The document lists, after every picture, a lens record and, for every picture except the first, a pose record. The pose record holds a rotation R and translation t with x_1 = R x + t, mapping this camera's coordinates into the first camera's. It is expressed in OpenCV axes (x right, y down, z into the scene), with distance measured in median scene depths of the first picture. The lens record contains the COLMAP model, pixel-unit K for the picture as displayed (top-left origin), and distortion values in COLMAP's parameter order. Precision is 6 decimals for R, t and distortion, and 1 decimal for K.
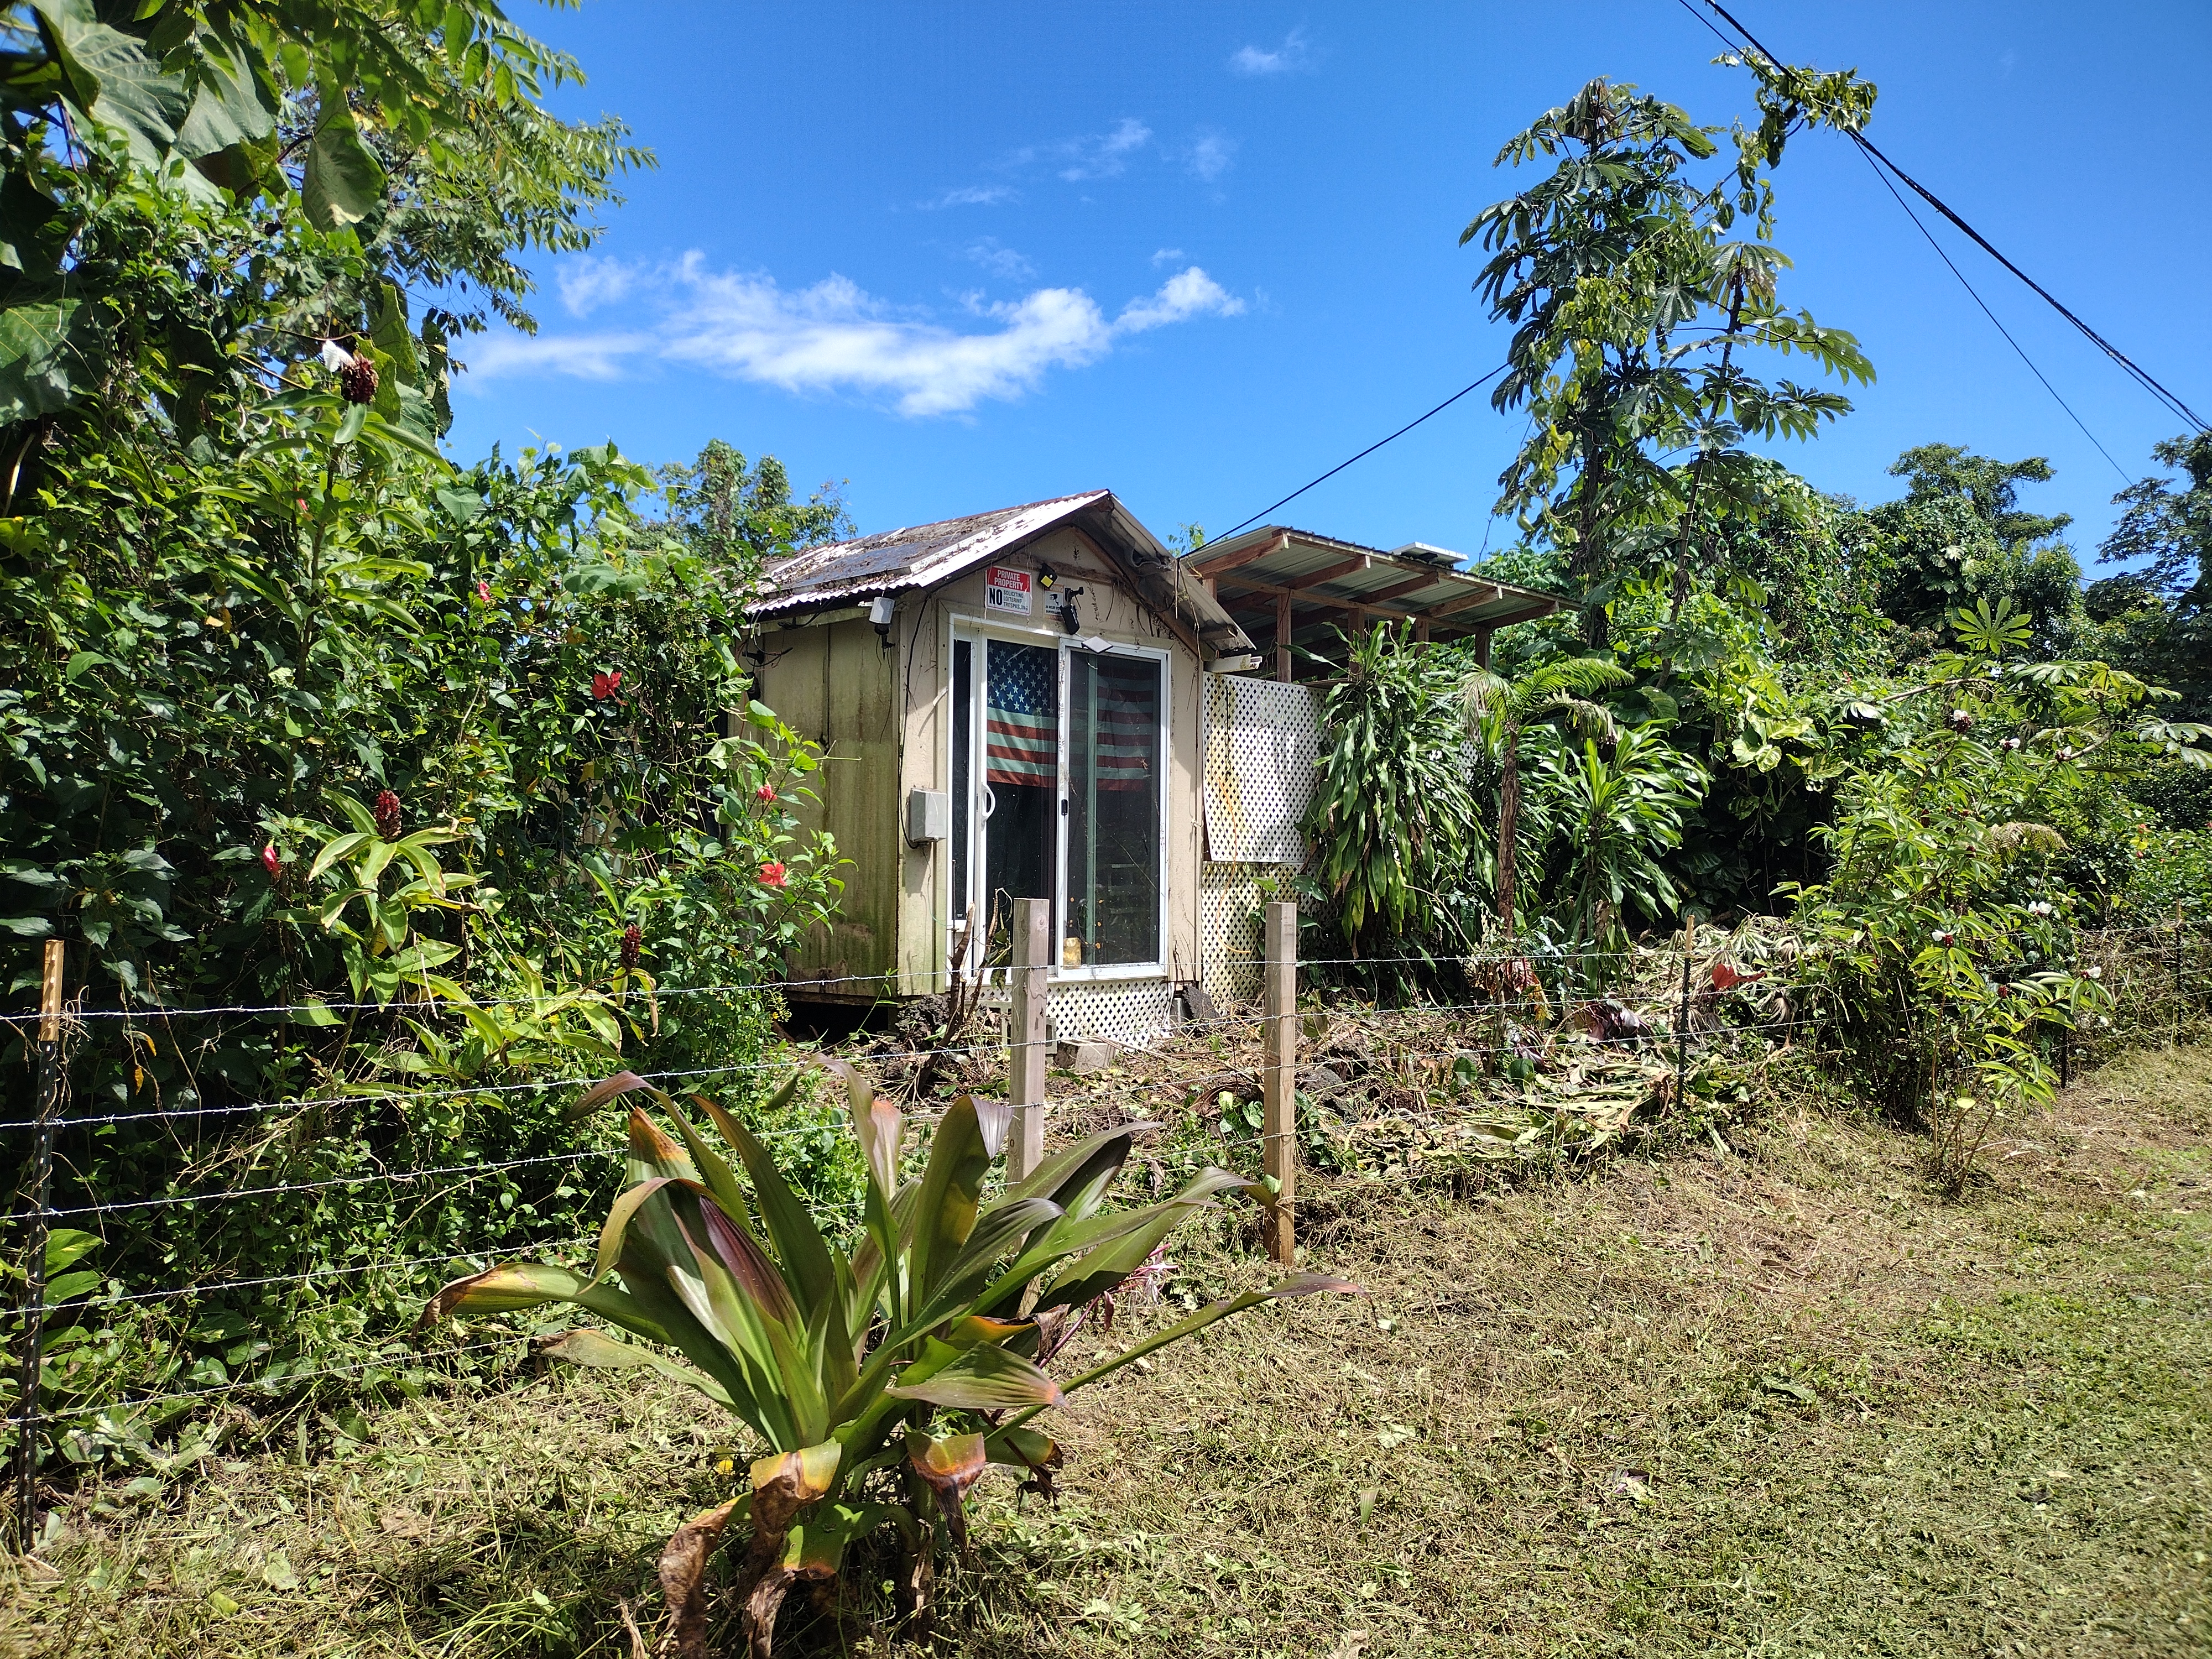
lens RADIAL K [[1716.2, 0, 1095.8], [0, 1716.2, 840.3], [0, 0, 1]] dist [0.144761, -0.236013]
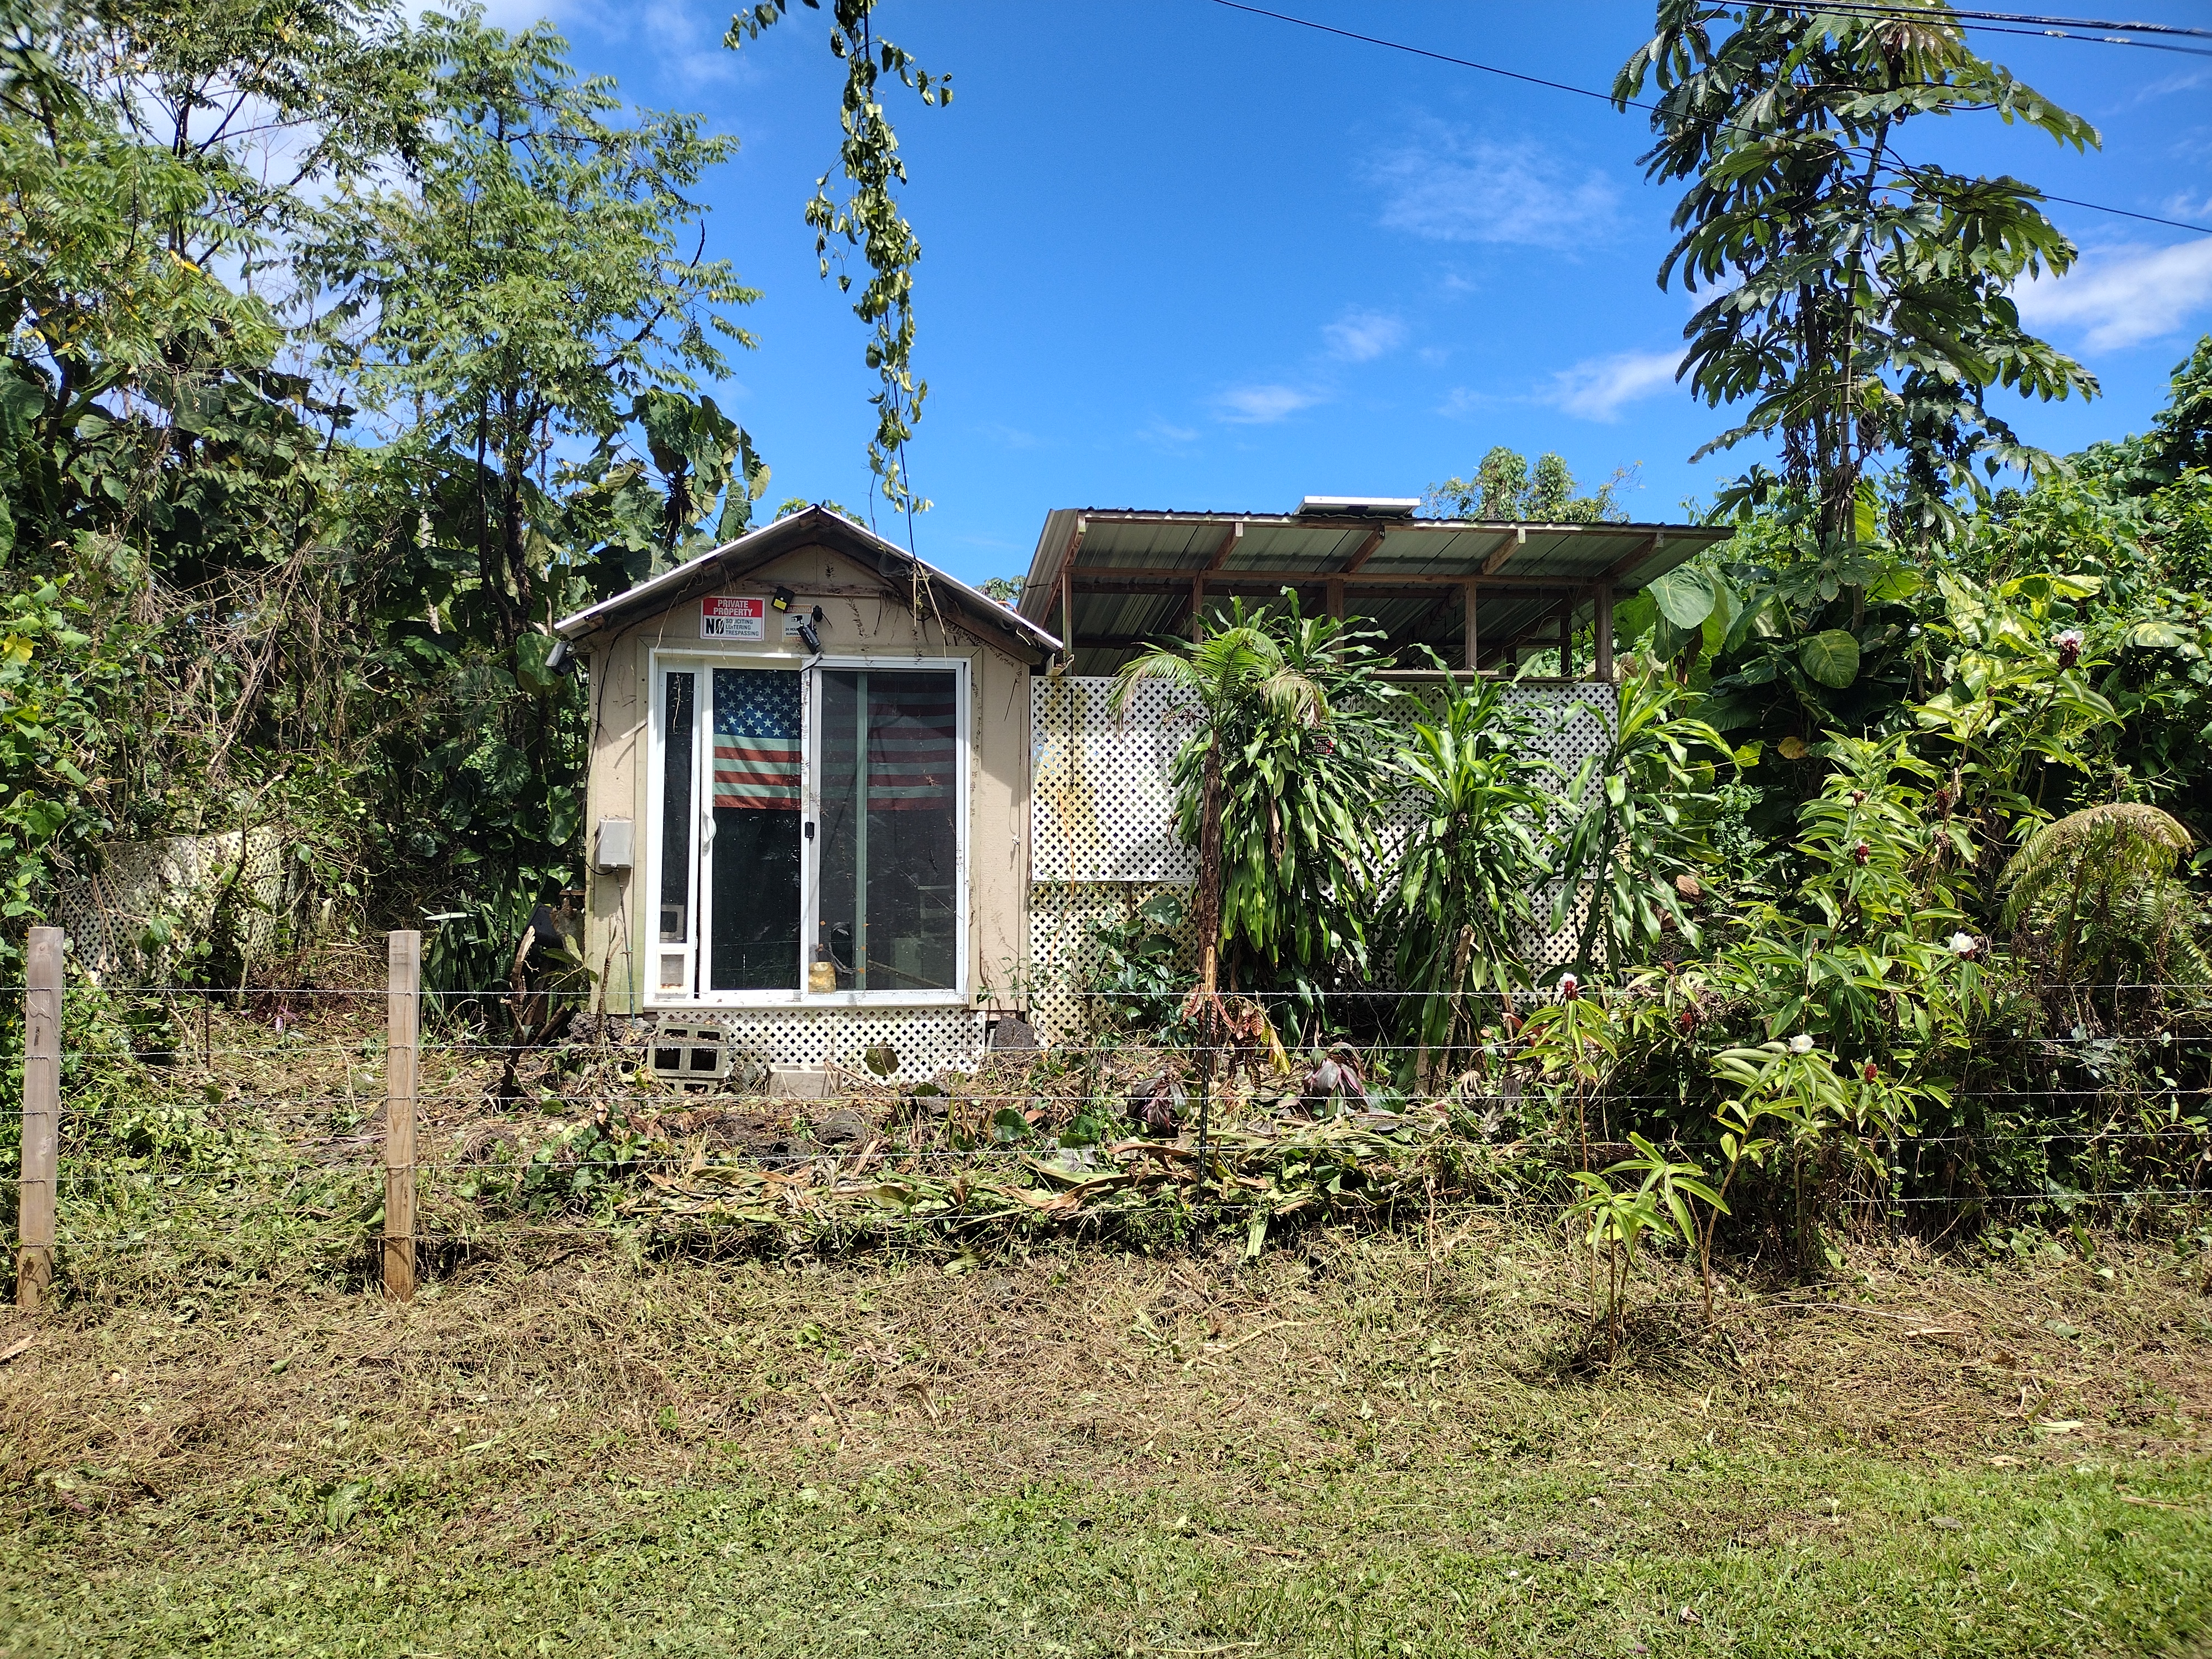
lens RADIAL K [[1716.2, 0, 1095.8], [0, 1716.2, 840.3], [0, 0, 1]] dist [0.144761, -0.236013]
pose [[0.775432, -0.026132, -0.630890, 0.731186], [0.019785, 0.999658, -0.017089, 0.007051], [0.631121, 0.000769, 0.775684, 0.333125]]
